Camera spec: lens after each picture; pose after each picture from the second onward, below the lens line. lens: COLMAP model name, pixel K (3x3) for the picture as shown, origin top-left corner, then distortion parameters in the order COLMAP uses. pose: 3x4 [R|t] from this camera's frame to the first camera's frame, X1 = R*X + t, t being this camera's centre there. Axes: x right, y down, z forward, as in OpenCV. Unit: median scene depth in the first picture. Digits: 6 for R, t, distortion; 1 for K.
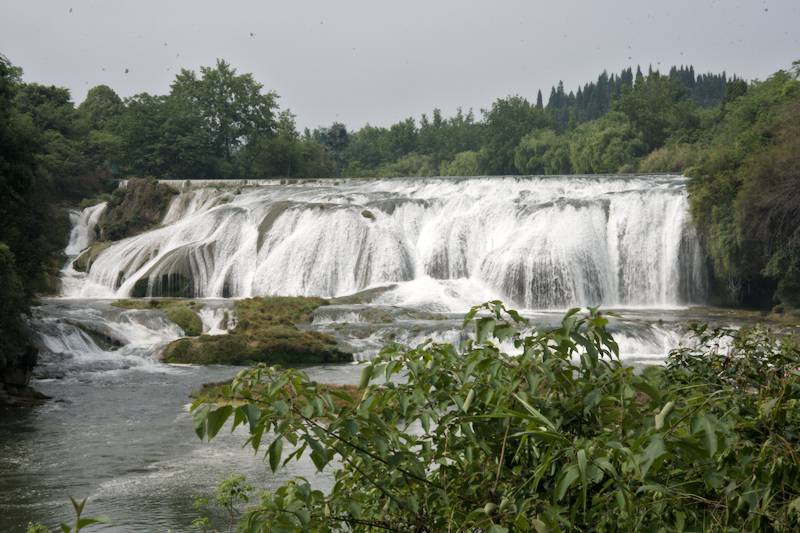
lens RADIAL K [[1608.9, 0, 400.0], [0, 1608.9, 266.5], [0, 0, 1]] dist [0.658878, -0.080078]
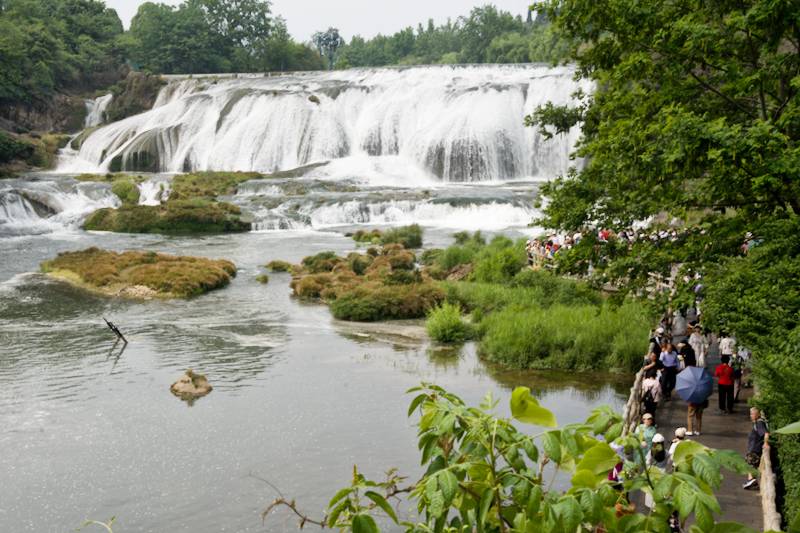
lens RADIAL K [[1028.8, 0, 400.0], [0, 1028.8, 266.5], [0, 0, 1]] dist [0.149606, 0.031447]
pose [[0.992338, 0.006044, -0.123406, 0.132002], [0.006946, 0.994494, 0.104562, 0.009406], [0.123359, -0.104618, 0.986832, 0.274596]]
